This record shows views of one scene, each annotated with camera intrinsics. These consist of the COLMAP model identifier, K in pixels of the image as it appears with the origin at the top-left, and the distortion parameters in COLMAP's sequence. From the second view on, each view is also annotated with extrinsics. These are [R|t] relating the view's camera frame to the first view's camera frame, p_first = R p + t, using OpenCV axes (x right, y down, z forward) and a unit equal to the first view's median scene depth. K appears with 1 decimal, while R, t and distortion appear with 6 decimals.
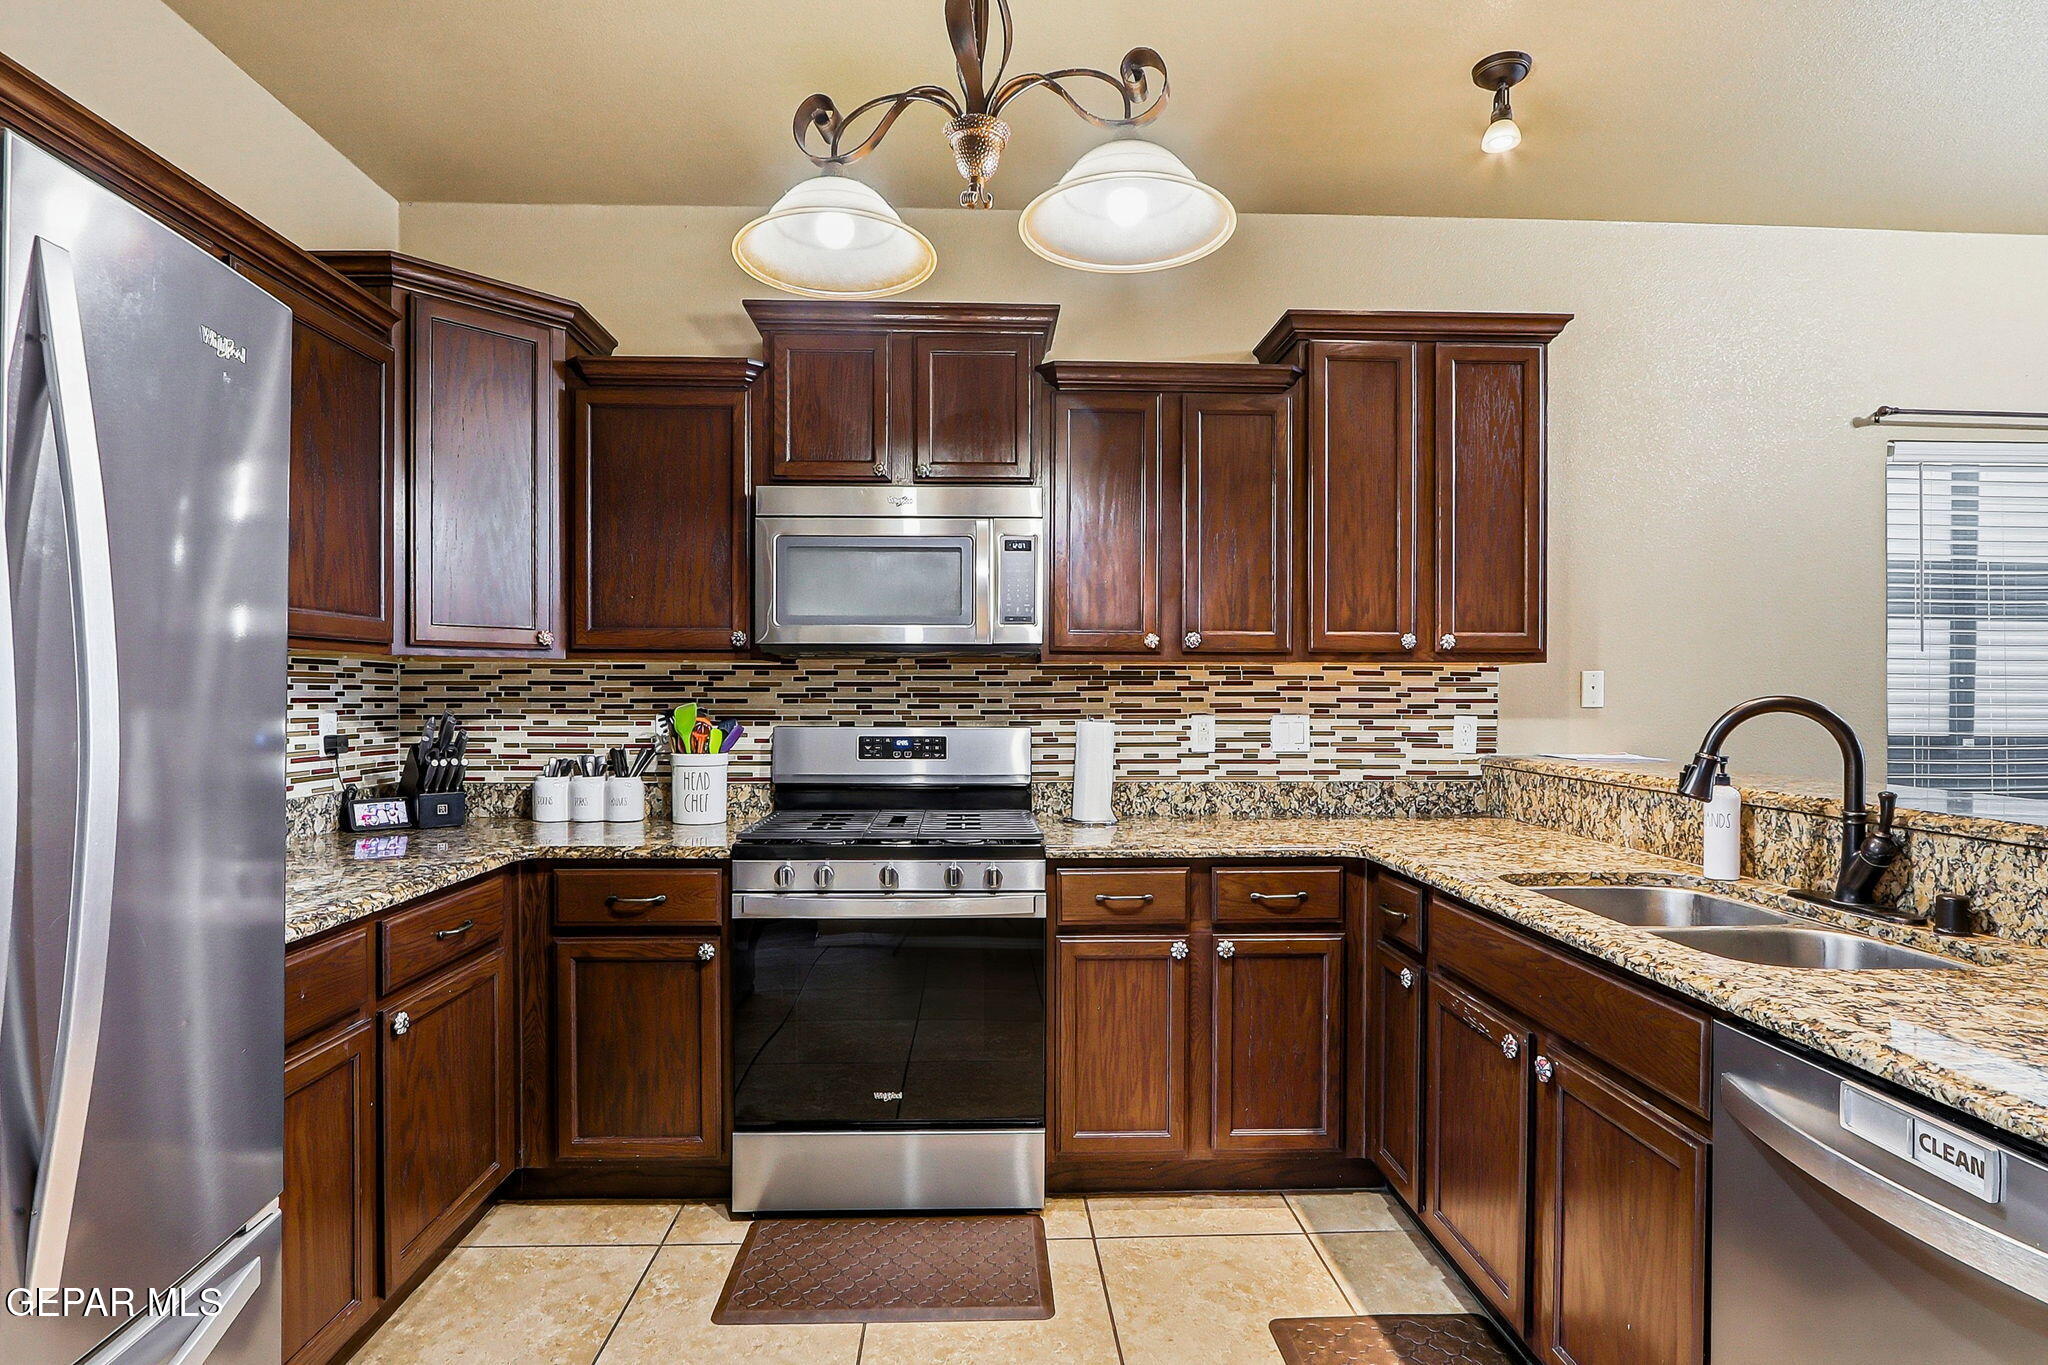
lens RADIAL K [[1067.9, 0, 1022.0], [0, 1067.9, 700.8], [0, 0, 1]] dist [-0.024921, 0.009564]
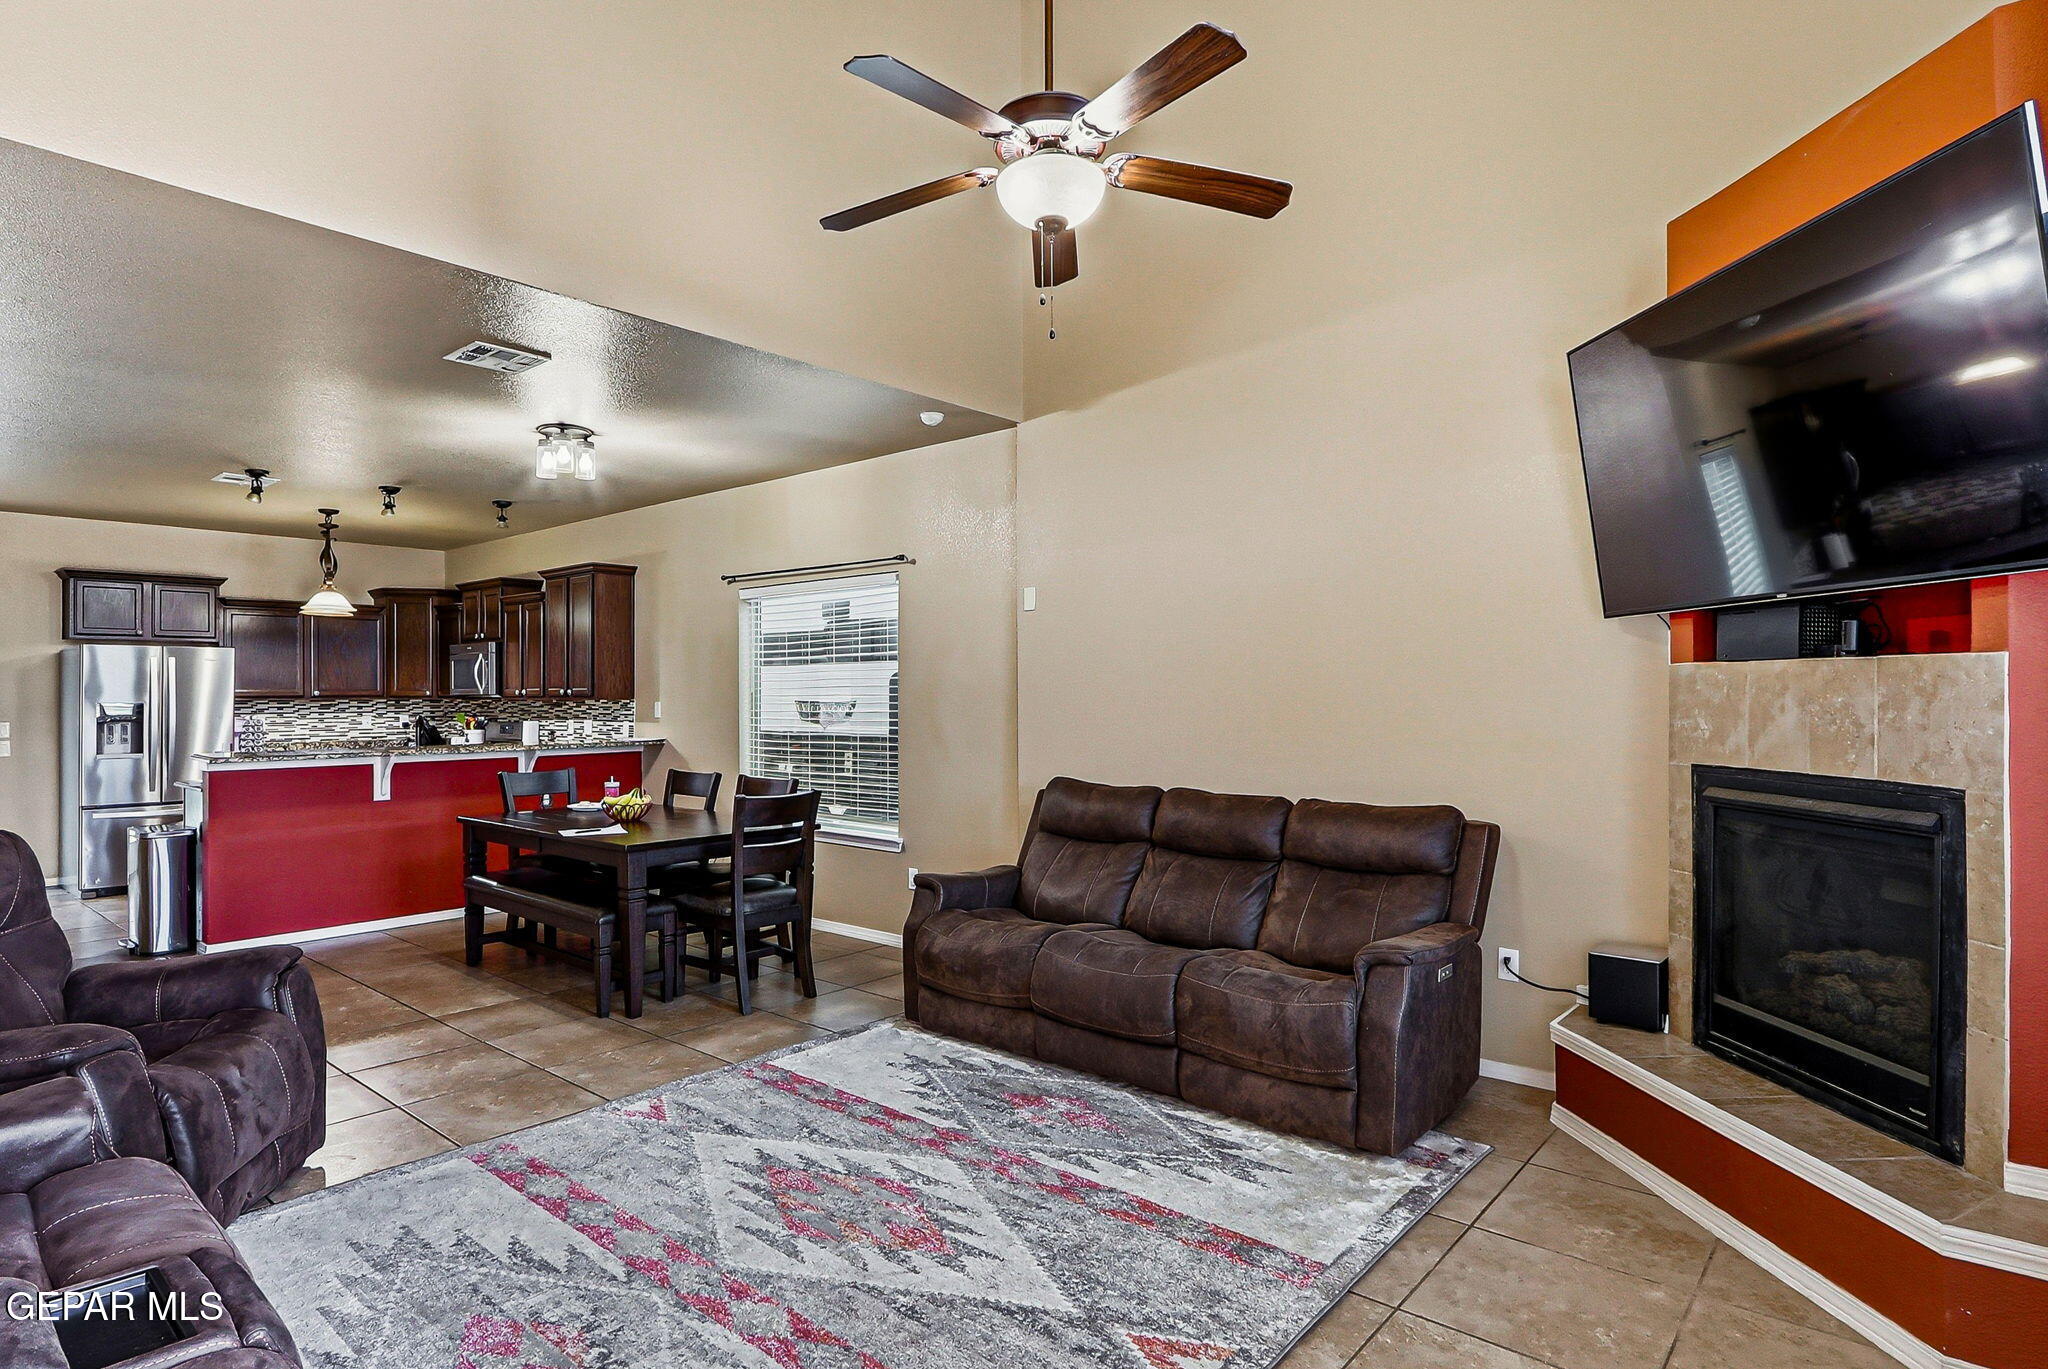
lens RADIAL K [[1067.9, 0, 999.8], [0, 1067.9, 692.4], [0, 0, 1]] dist [-0.024921, 0.009564]
pose [[0.737998, -0.005391, -0.674782, 3.221965], [0.000200, 0.999970, -0.007771, -0.037994], [0.674803, 0.005600, 0.737976, -0.240519]]
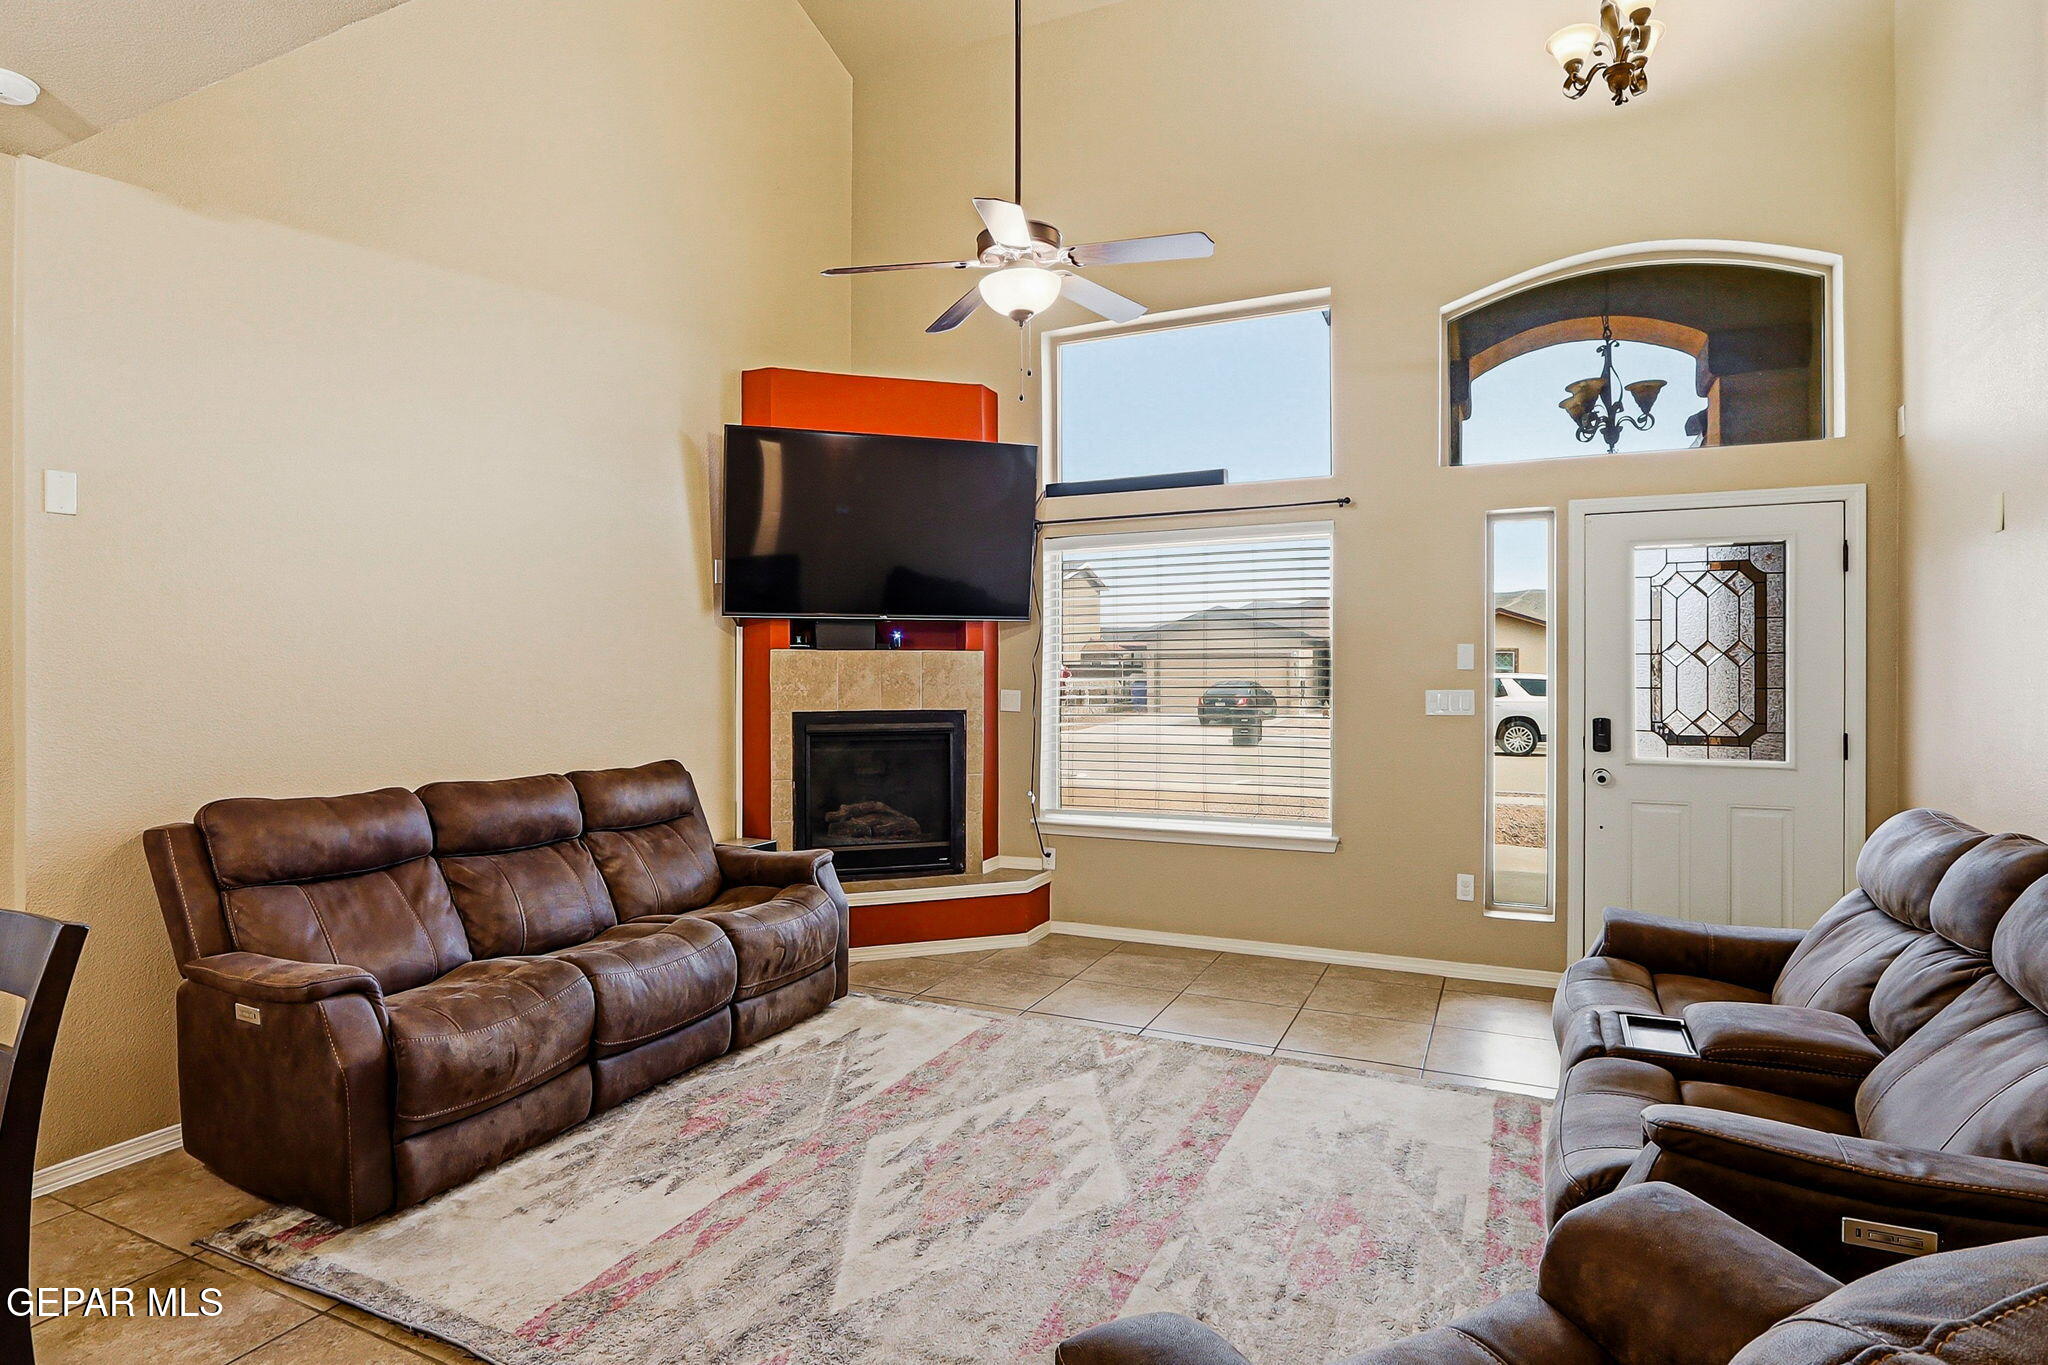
lens RADIAL K [[1067.9, 0, 1011.1], [0, 1067.9, 666.1], [0, 0, 1]] dist [-0.024921, 0.009564]
pose [[0.461099, 0.000296, 0.887349, 1.437184], [0.006237, 0.999974, -0.003575, -0.039933], [-0.887327, 0.007183, 0.461085, -0.080010]]
